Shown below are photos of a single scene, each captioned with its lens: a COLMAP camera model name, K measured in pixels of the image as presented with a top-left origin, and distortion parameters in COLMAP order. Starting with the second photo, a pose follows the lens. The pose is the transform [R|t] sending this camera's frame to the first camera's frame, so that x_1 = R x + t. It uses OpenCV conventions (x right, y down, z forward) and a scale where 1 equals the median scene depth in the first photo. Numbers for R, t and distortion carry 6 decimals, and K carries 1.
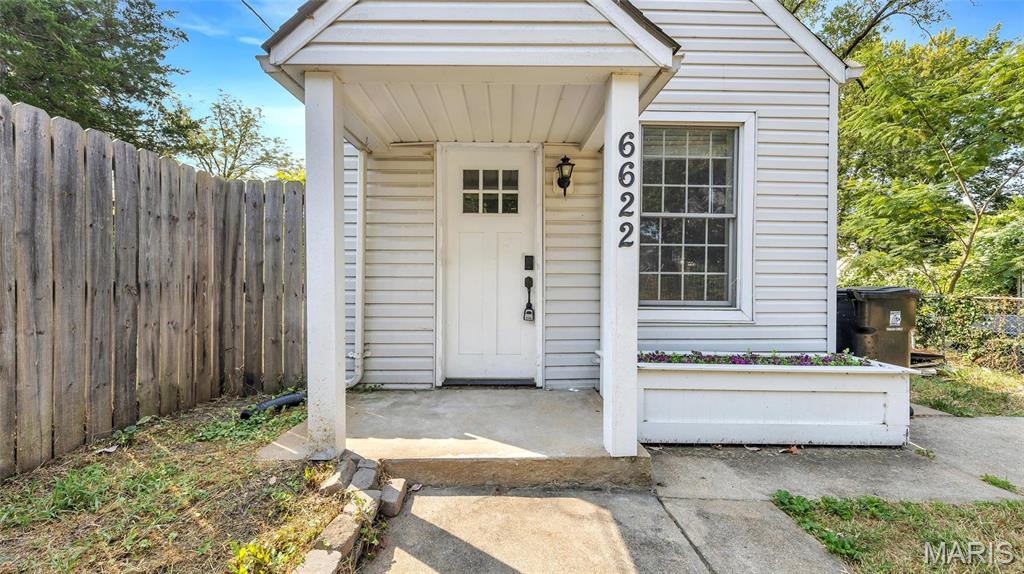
lens RADIAL K [[416.4, 0, 512.0], [0, 416.4, 287.0], [0, 0, 1]] dist [0.014691, 0.000049]
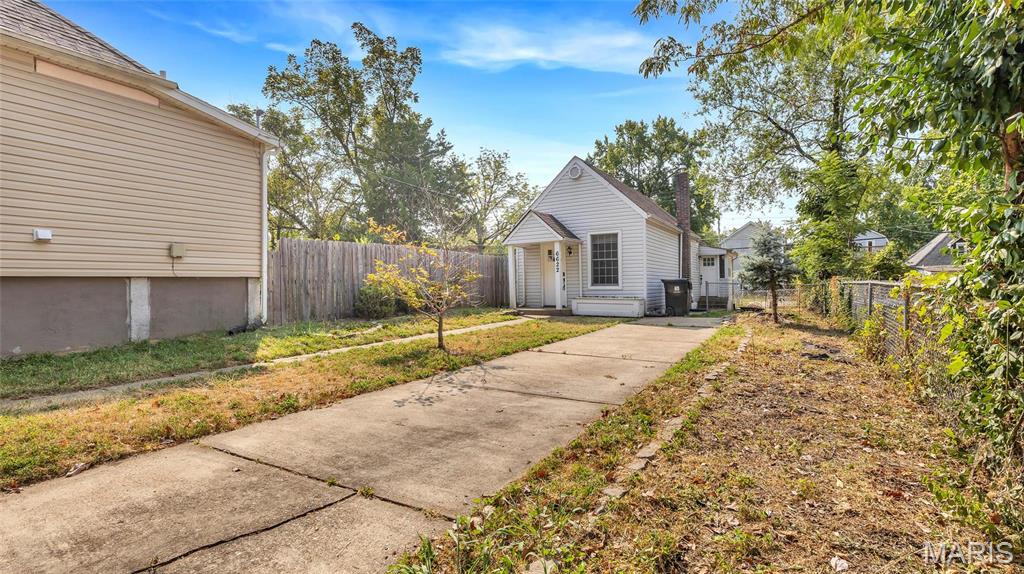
lens RADIAL K [[456.1, 0, 512.0], [0, 456.1, 287.0], [0, 0, 1]] dist [0.000489, 0.000032]
pose [[0.859738, -0.016135, -0.510481, 1.722059], [0.008731, 0.999819, -0.016897, 0.120497], [0.510661, 0.010070, 0.859723, -2.721380]]
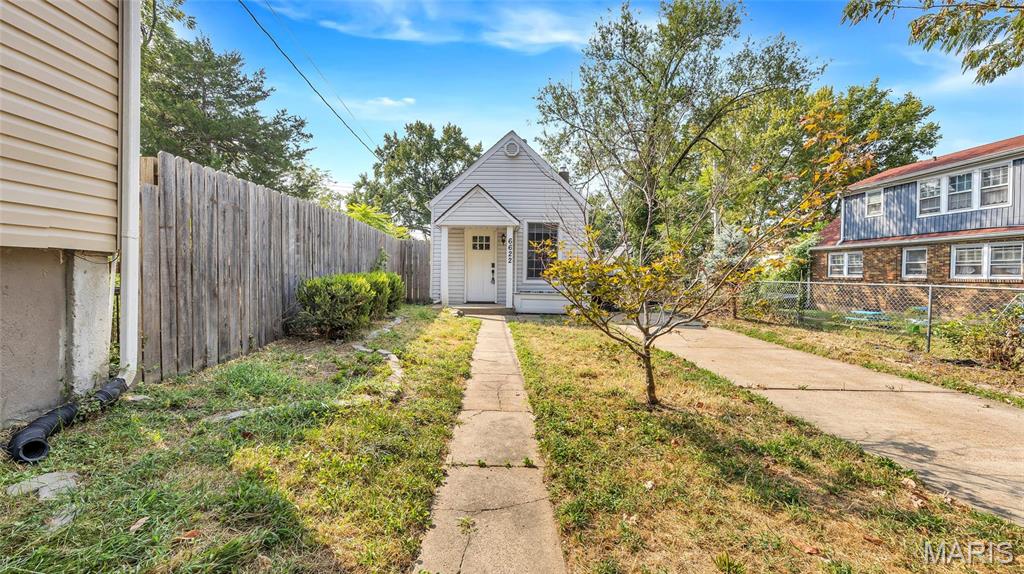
lens RADIAL K [[402.3, 0, 512.0], [0, 402.3, 287.0], [0, 0, 1]] dist [0.002992, 0.000231]
pose [[0.999823, 0.004488, 0.018259, 0.130865], [-0.004716, 0.999911, 0.012481, 0.068699], [-0.018202, -0.012565, 0.999755, -2.103679]]
